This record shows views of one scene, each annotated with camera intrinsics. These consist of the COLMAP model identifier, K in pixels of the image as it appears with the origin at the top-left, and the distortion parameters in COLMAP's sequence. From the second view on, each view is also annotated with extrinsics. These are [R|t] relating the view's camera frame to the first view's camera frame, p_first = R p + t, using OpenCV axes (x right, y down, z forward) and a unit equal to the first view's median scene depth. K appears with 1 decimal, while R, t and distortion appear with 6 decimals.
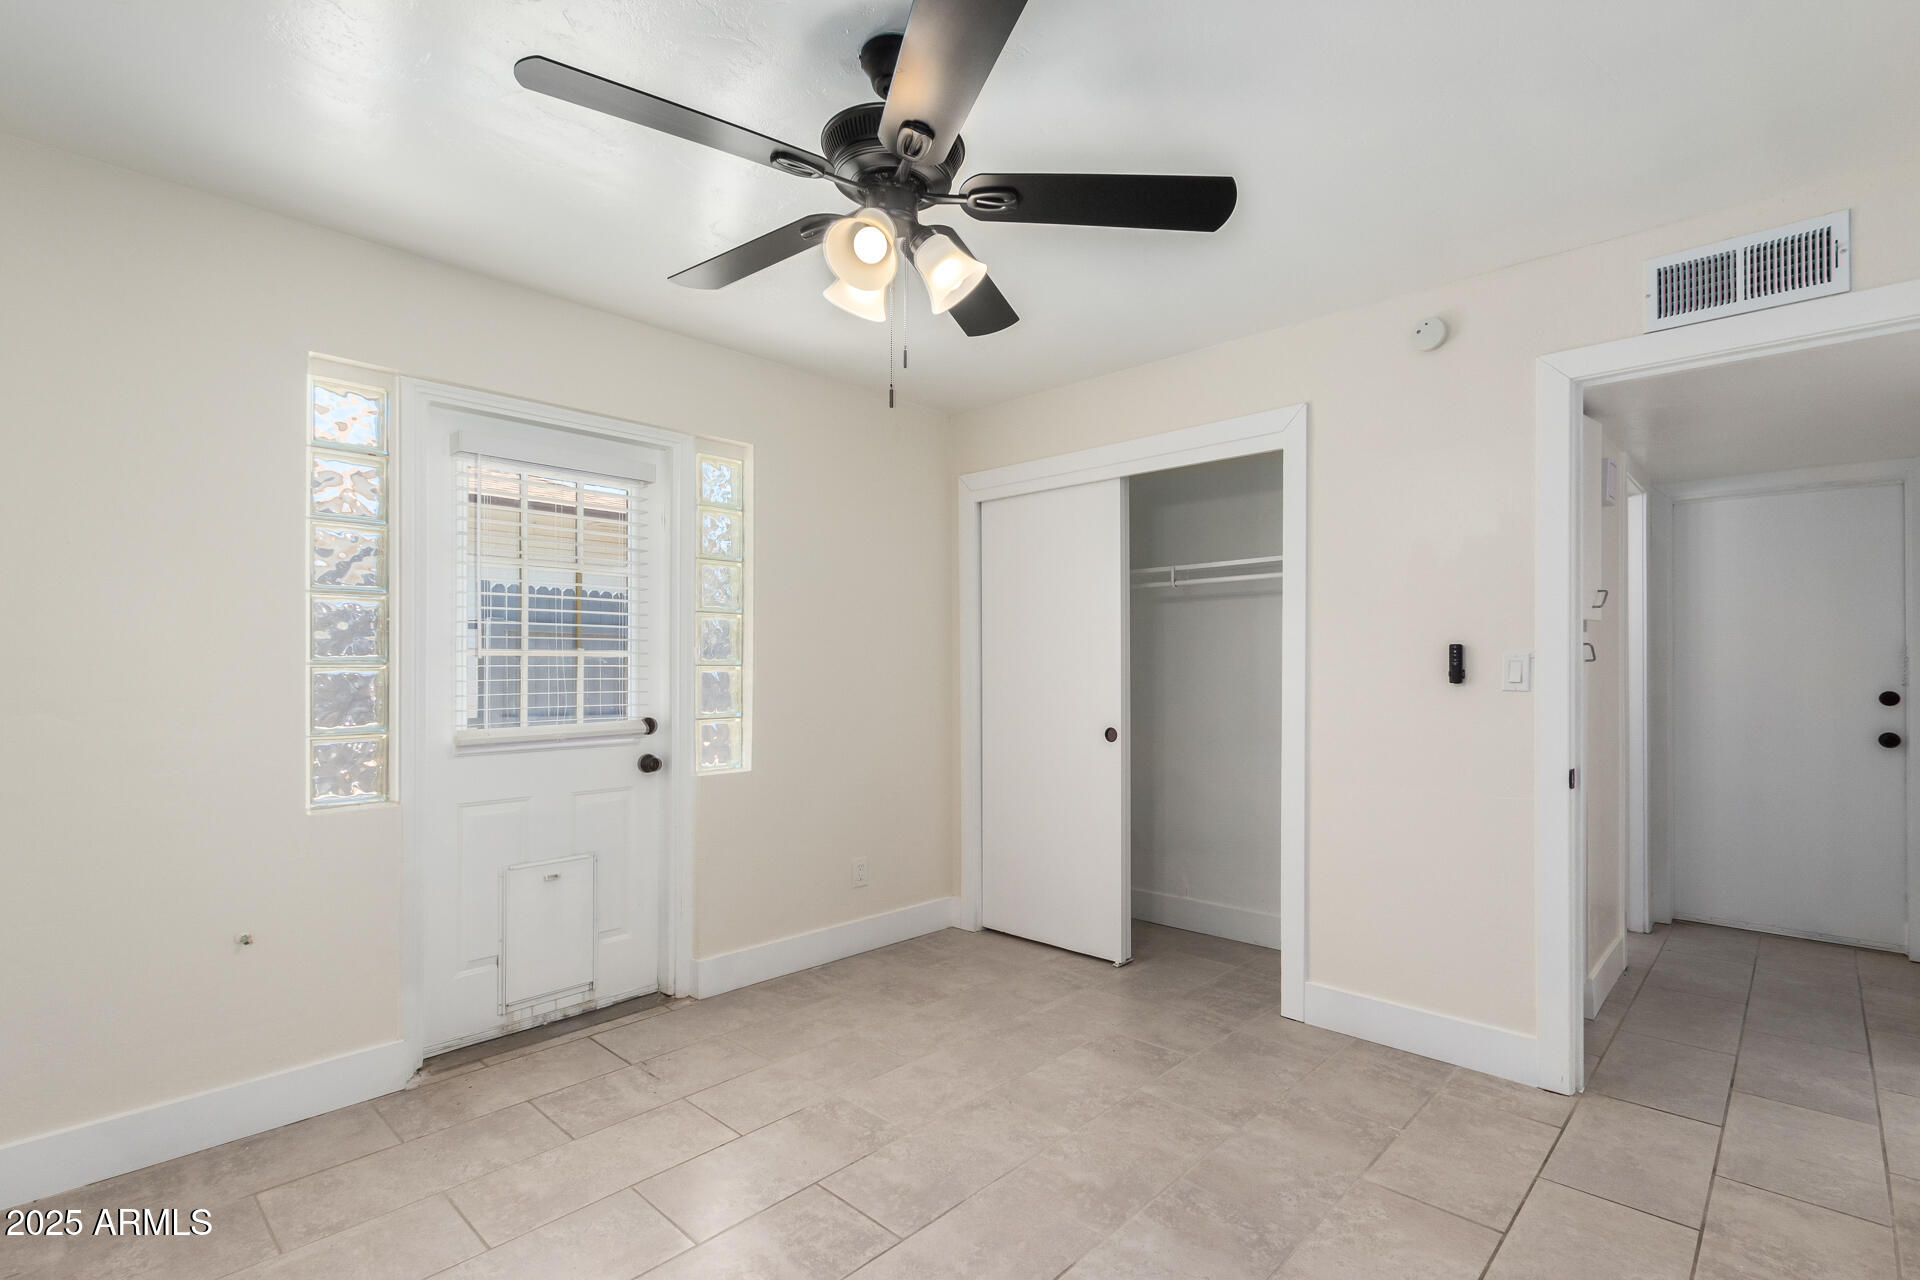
lens RADIAL K [[906.3, 0, 968.1], [0, 906.3, 655.4], [0, 0, 1]] dist [0.037992, -0.031924]
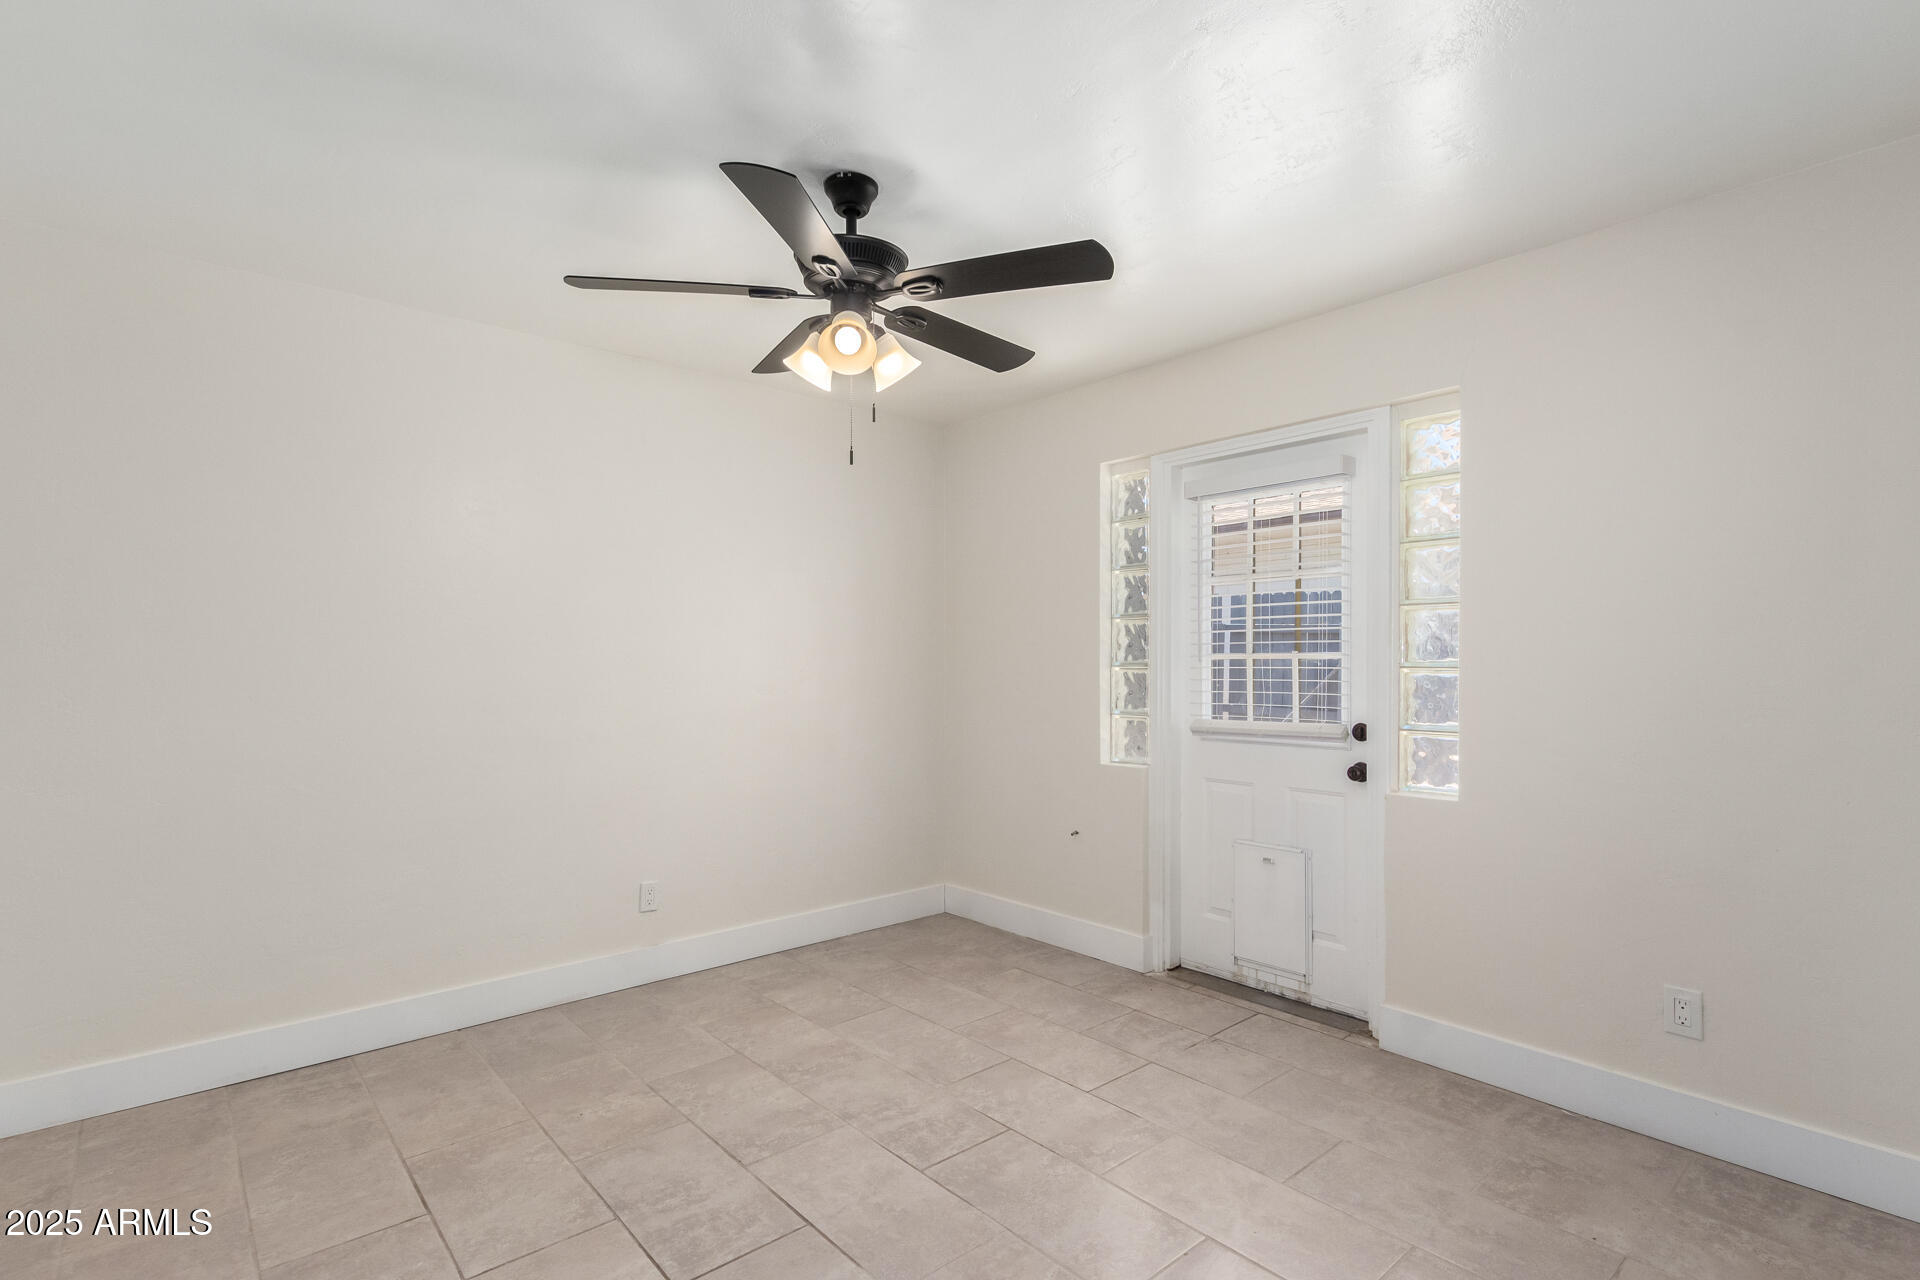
lens RADIAL K [[904.3, 0, 966.0], [0, 904.3, 665.4], [0, 0, 1]] dist [-0.000434, 0.012333]
pose [[-0.093750, -0.006765, -0.995573, 0.655375], [0.003356, 0.999969, -0.007110, 0.015273], [0.995590, -0.004008, -0.093725, 0.735477]]
